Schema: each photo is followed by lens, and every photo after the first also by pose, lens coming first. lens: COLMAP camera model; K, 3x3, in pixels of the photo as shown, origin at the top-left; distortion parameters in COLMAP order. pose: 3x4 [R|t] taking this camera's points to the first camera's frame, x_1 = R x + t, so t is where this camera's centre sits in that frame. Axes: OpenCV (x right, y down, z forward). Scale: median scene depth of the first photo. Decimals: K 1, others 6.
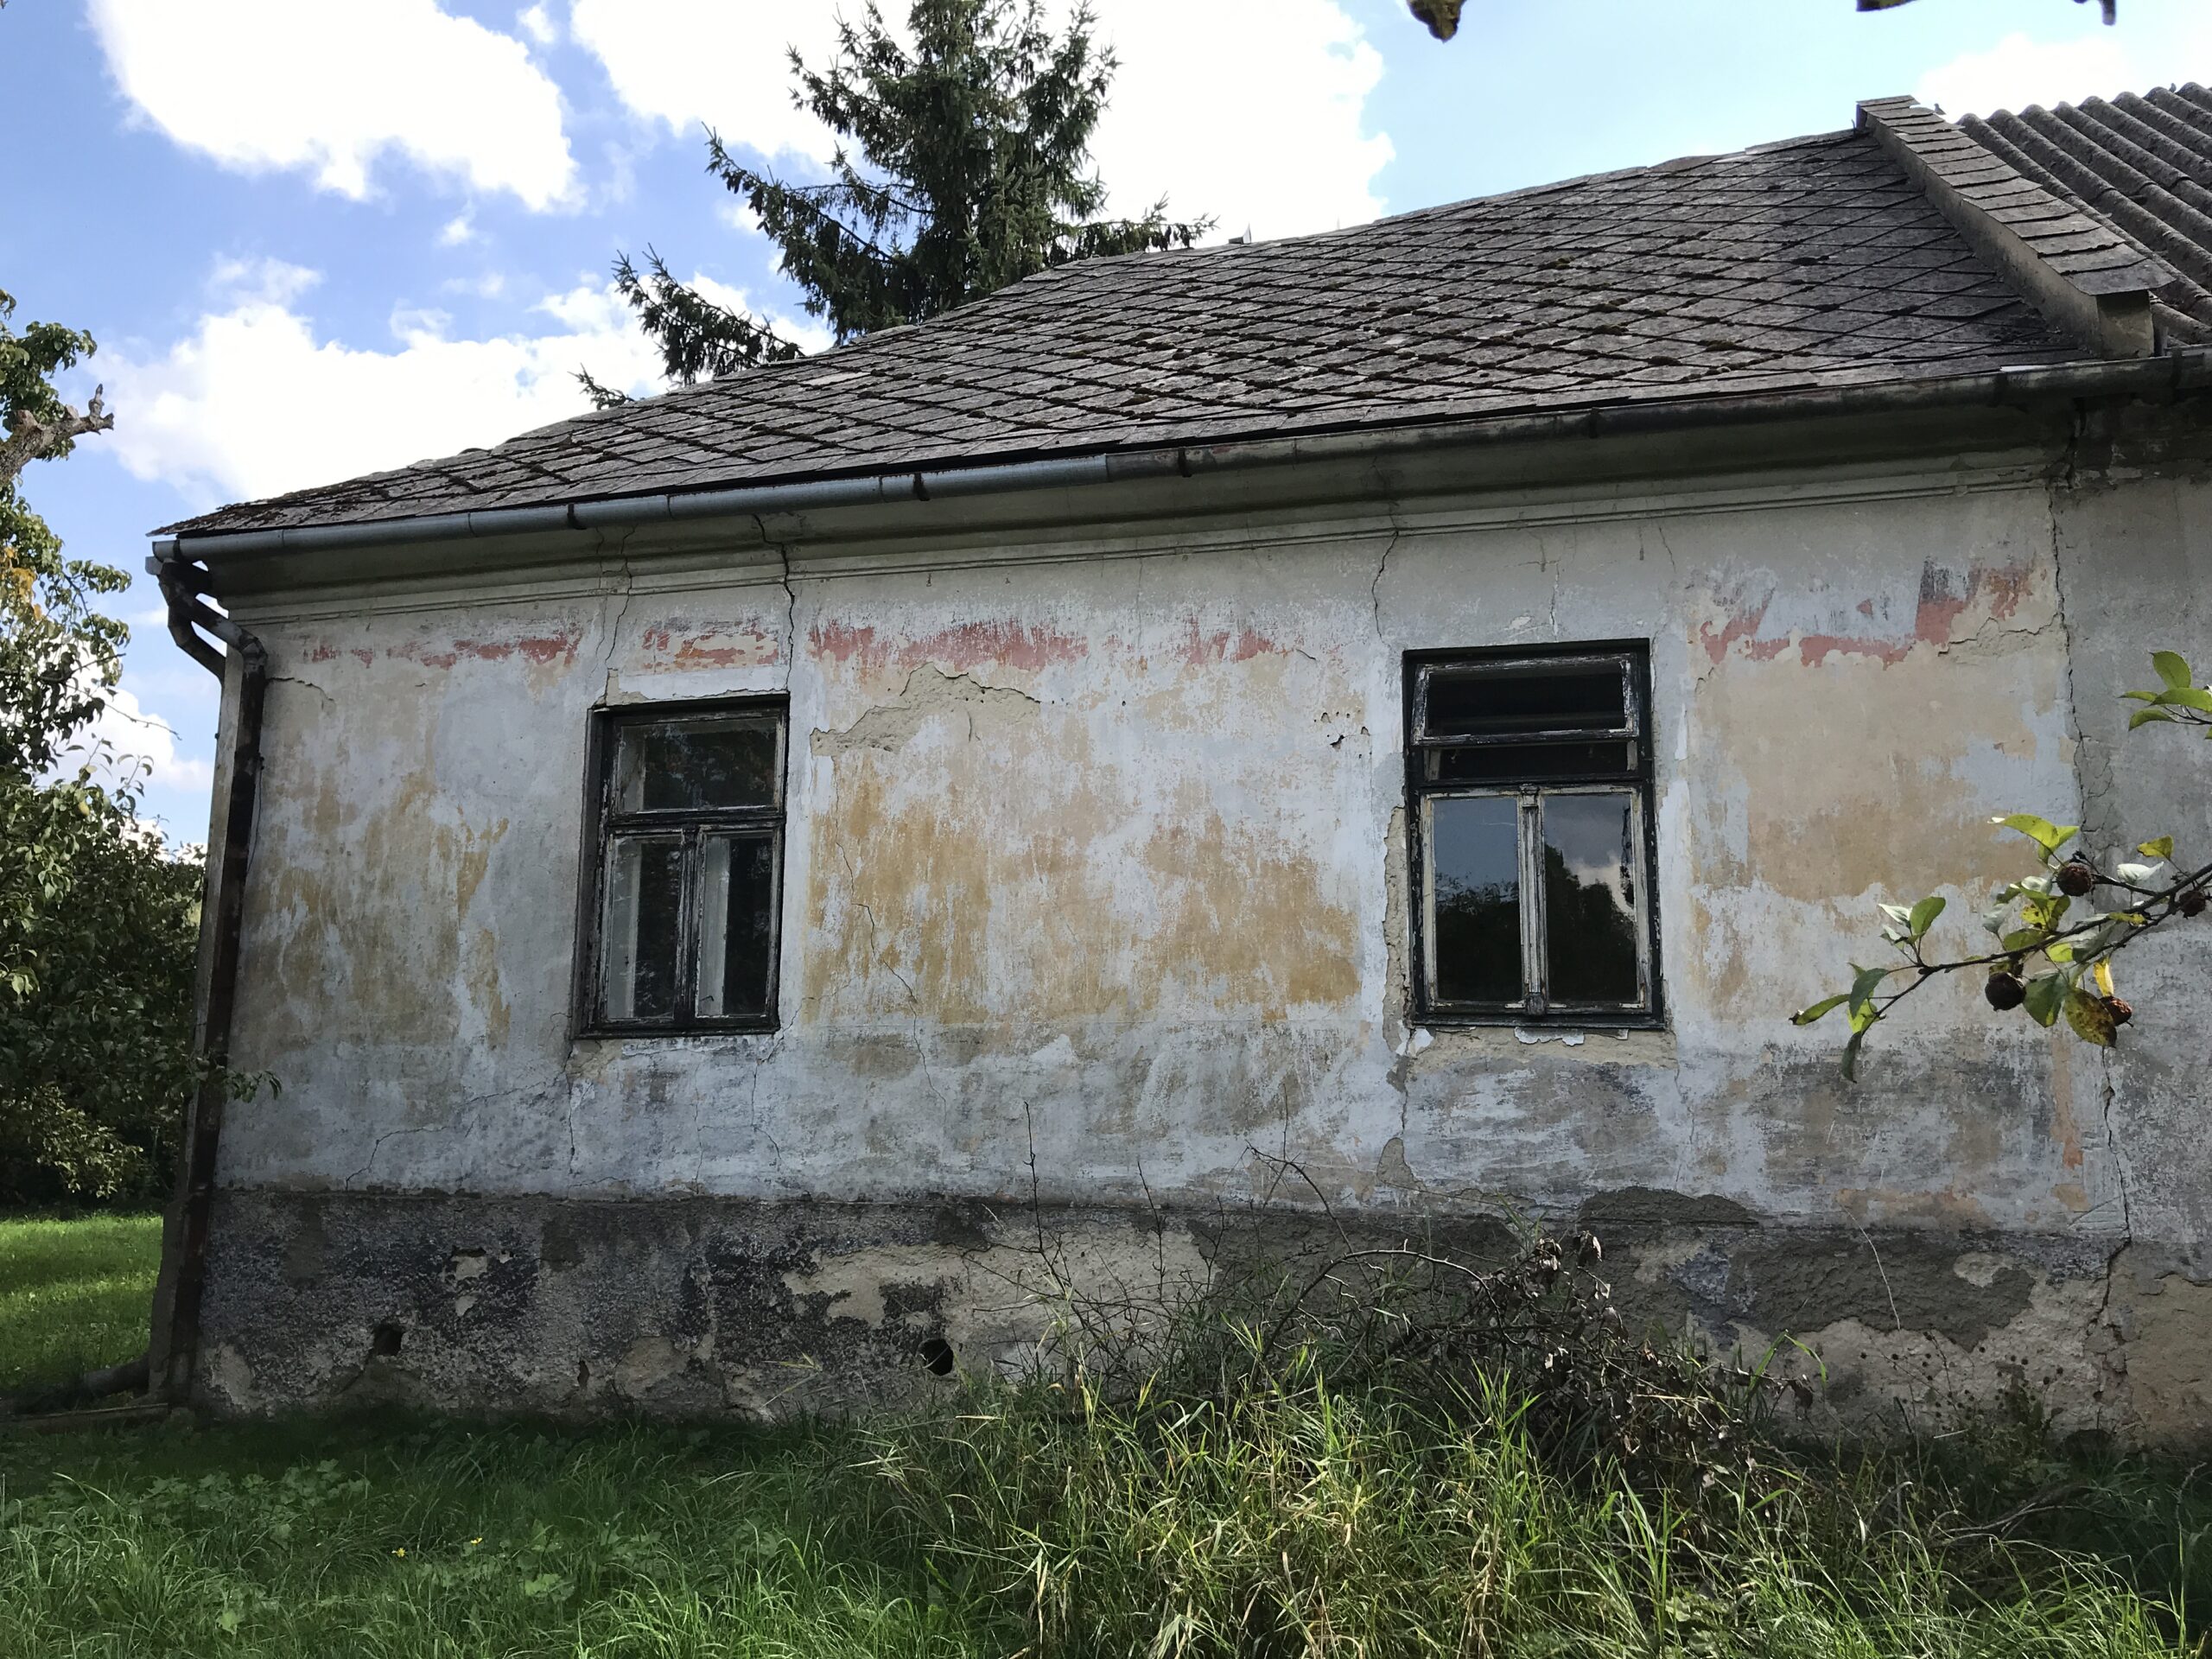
lens RADIAL K [[1793.5, 0, 1106.8], [0, 1793.5, 816.8], [0, 0, 1]] dist [0.046602, -0.057184]
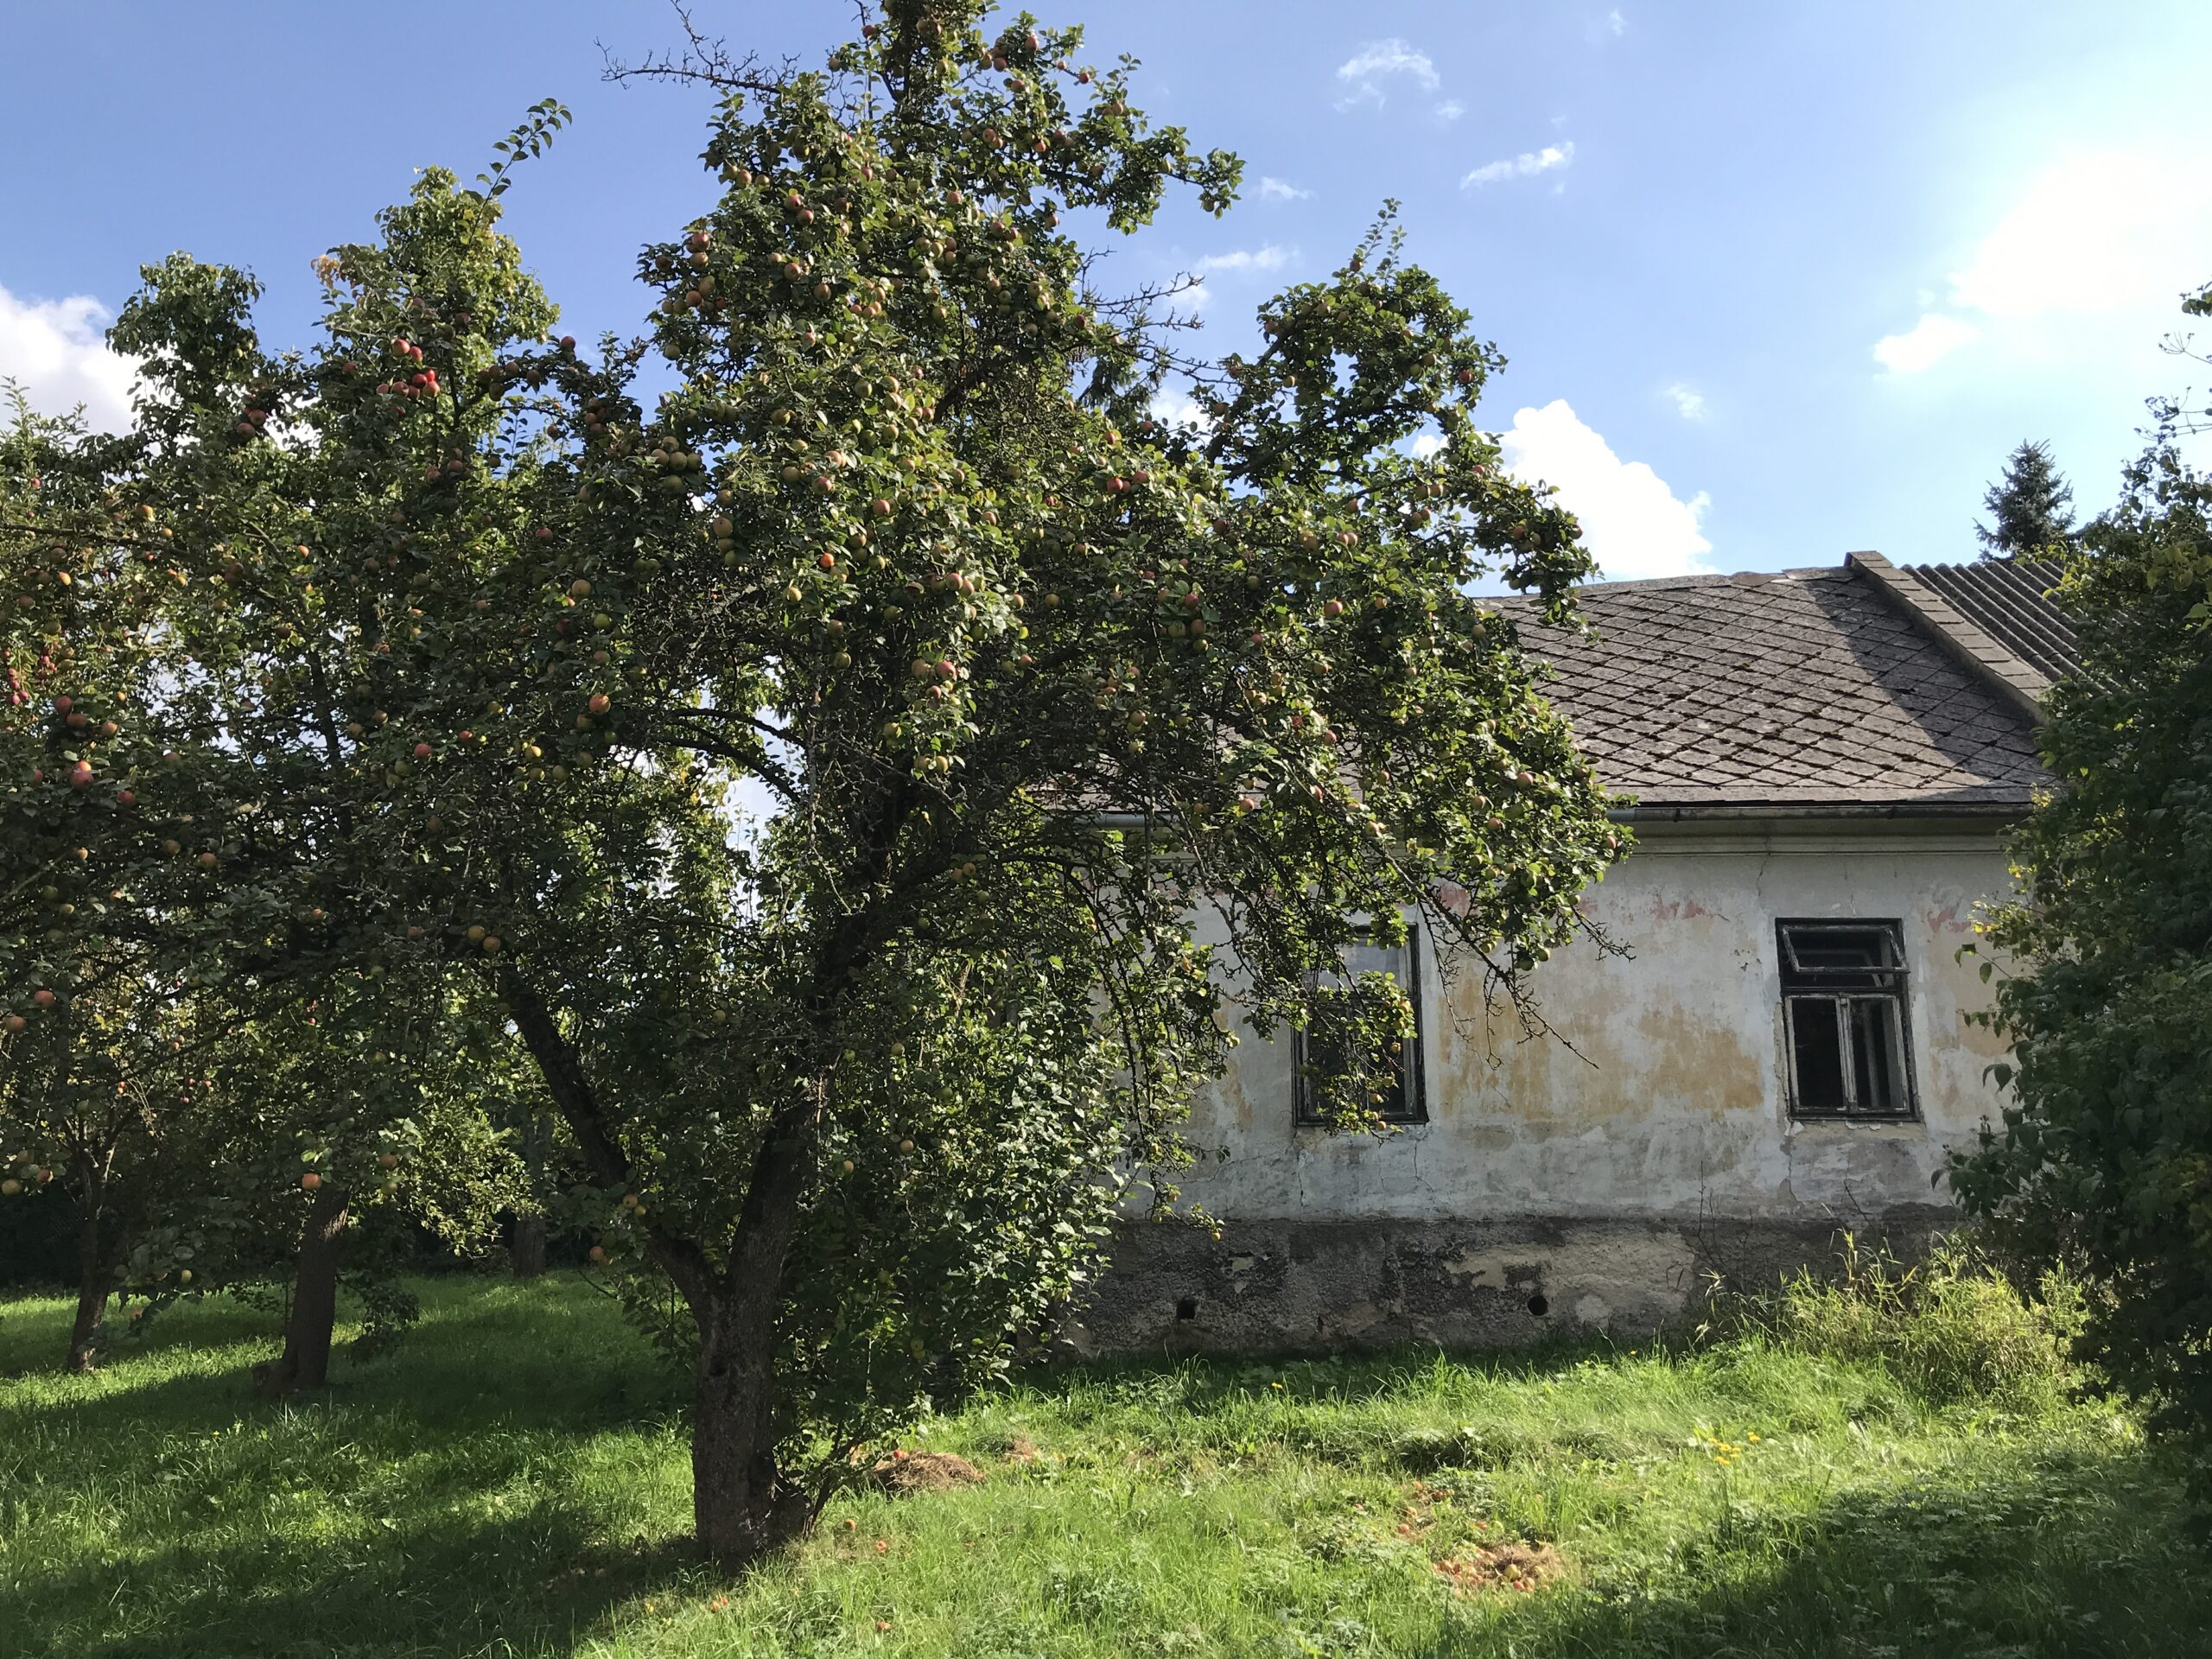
lens RADIAL K [[1793.5, 0, 1100.0], [0, 1793.5, 832.6], [0, 0, 1]] dist [0.046602, -0.057184]
pose [[0.969954, 0.033650, 0.240950, -0.965903], [-0.026388, 0.999097, -0.033304, -0.099784], [-0.241853, 0.025945, 0.969966, -0.648484]]
